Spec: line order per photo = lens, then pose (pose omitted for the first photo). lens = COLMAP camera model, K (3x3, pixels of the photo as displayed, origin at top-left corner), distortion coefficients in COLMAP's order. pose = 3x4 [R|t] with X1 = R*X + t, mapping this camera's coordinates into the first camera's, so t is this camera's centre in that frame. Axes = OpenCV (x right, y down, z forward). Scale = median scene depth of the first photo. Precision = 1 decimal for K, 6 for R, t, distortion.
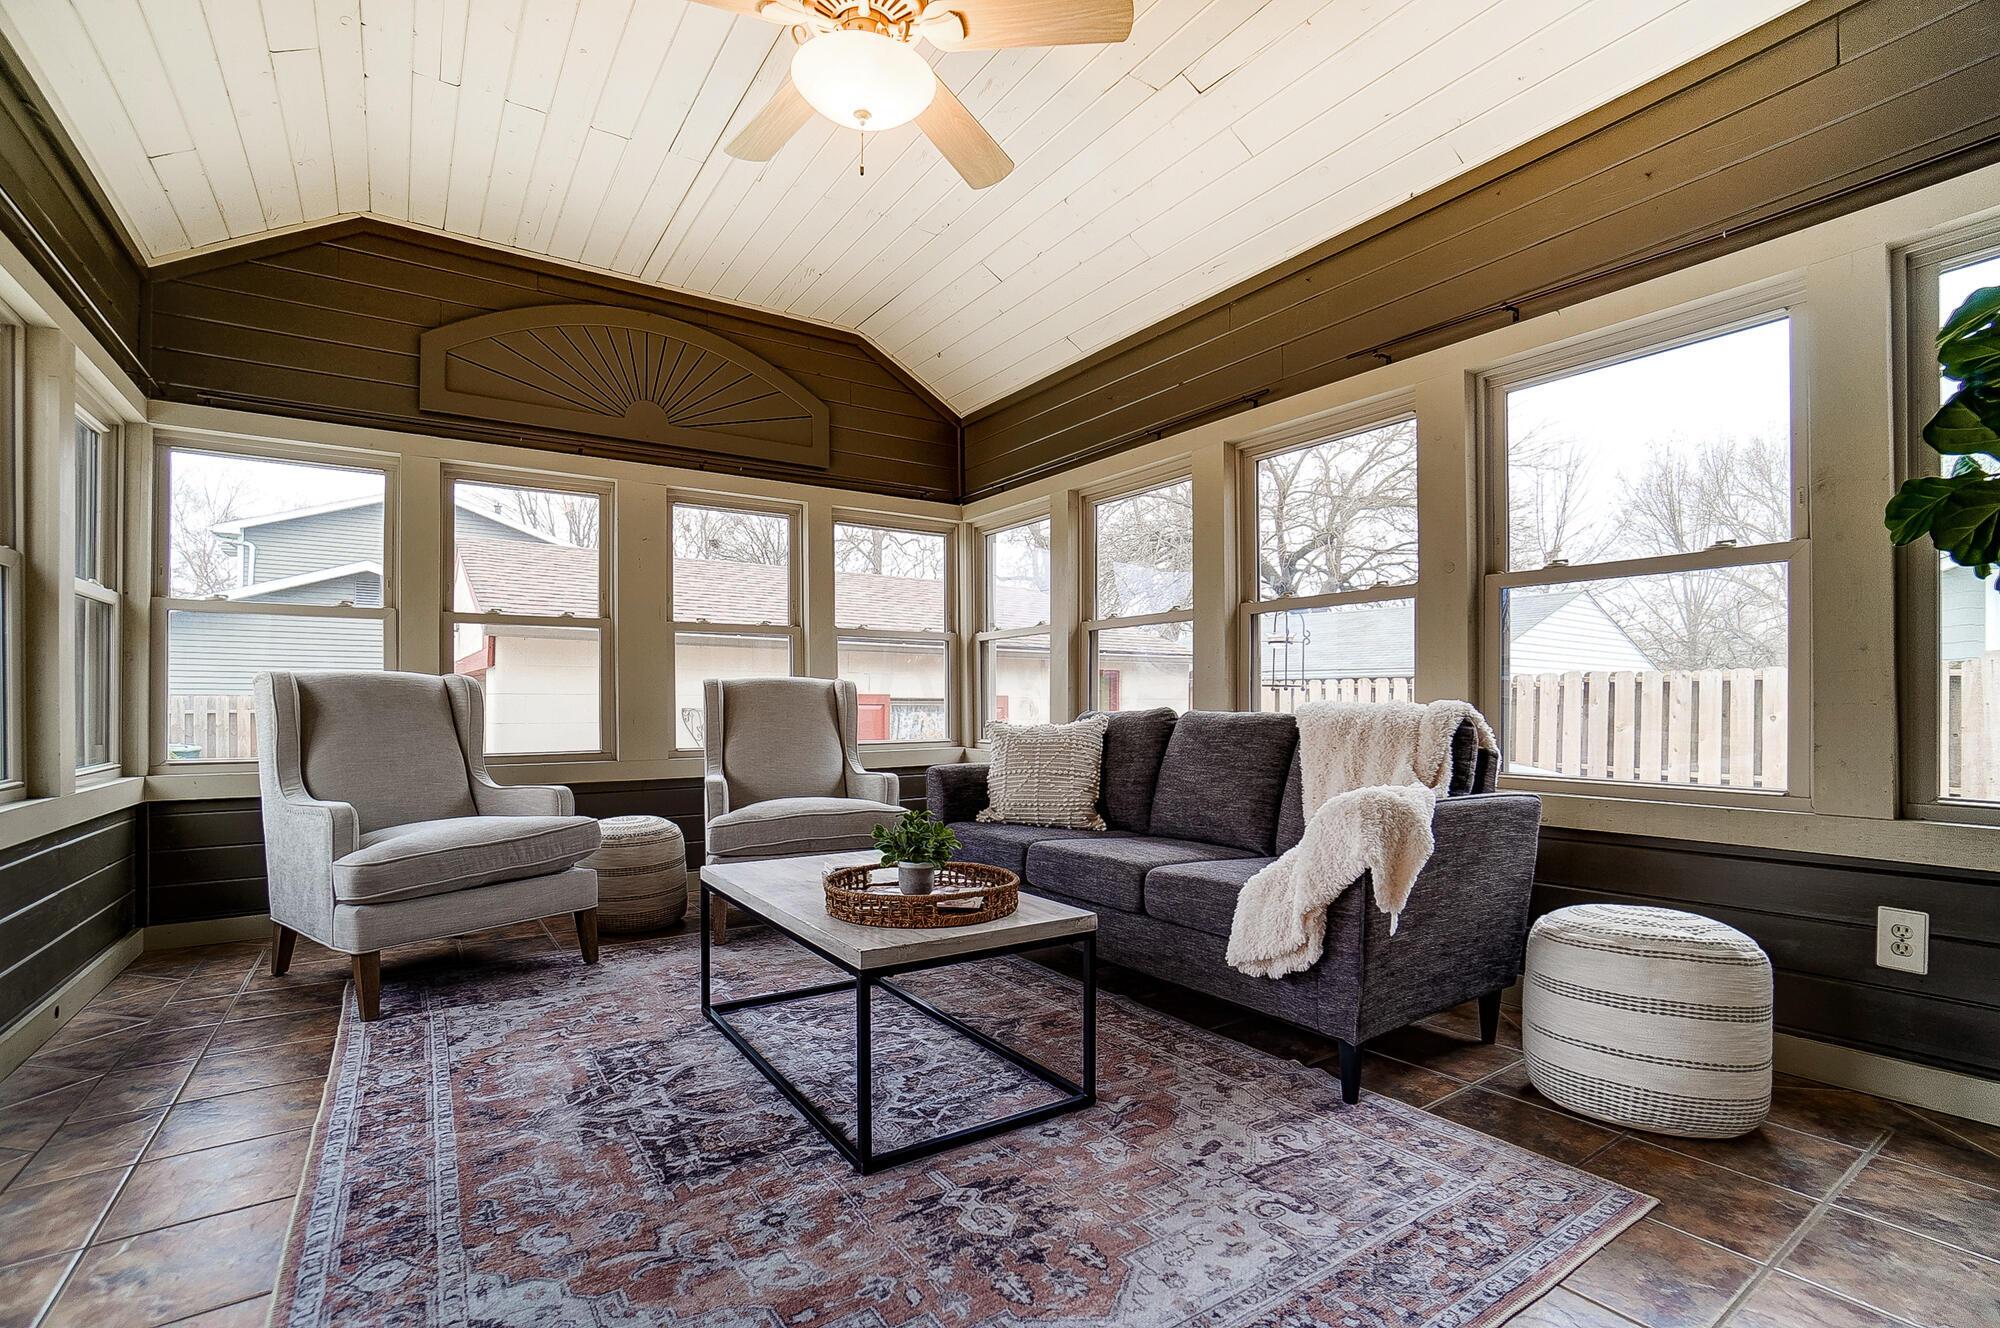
lens RADIAL K [[898.9, 0, 982.5], [0, 898.9, 700.7], [0, 0, 1]] dist [-0.022930, 0.000917]
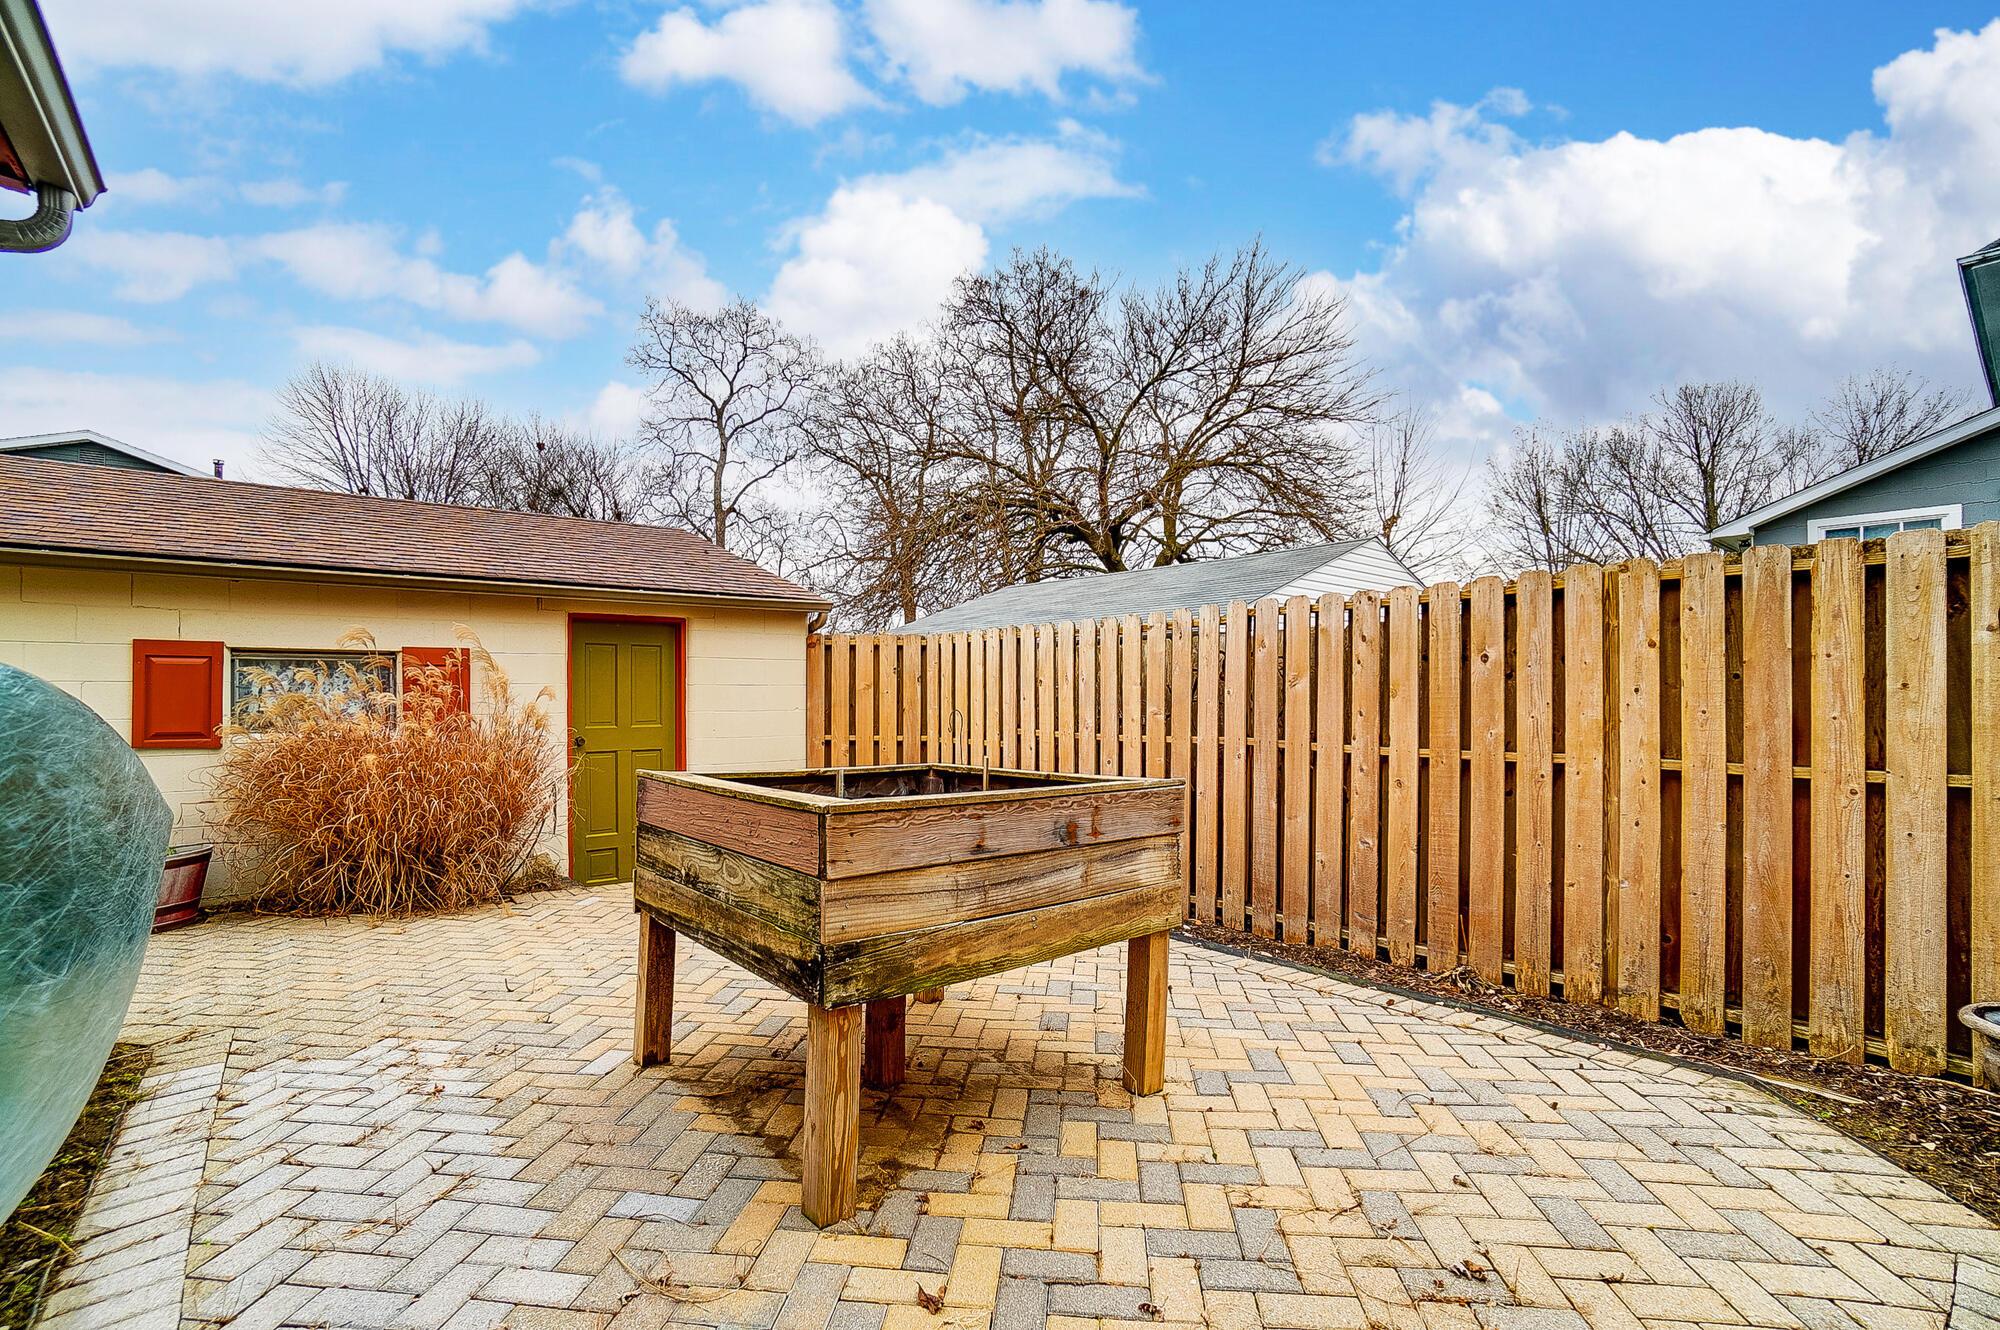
lens RADIAL K [[900.6, 0, 991.8], [0, 900.6, 656.9], [0, 0, 1]] dist [-0.071969, 0.023867]
pose [[0.997067, -0.002546, 0.076496, 0.107435], [0.006146, 0.998882, -0.046867, 0.009813], [-0.076292, 0.047200, 0.995968, 0.087241]]
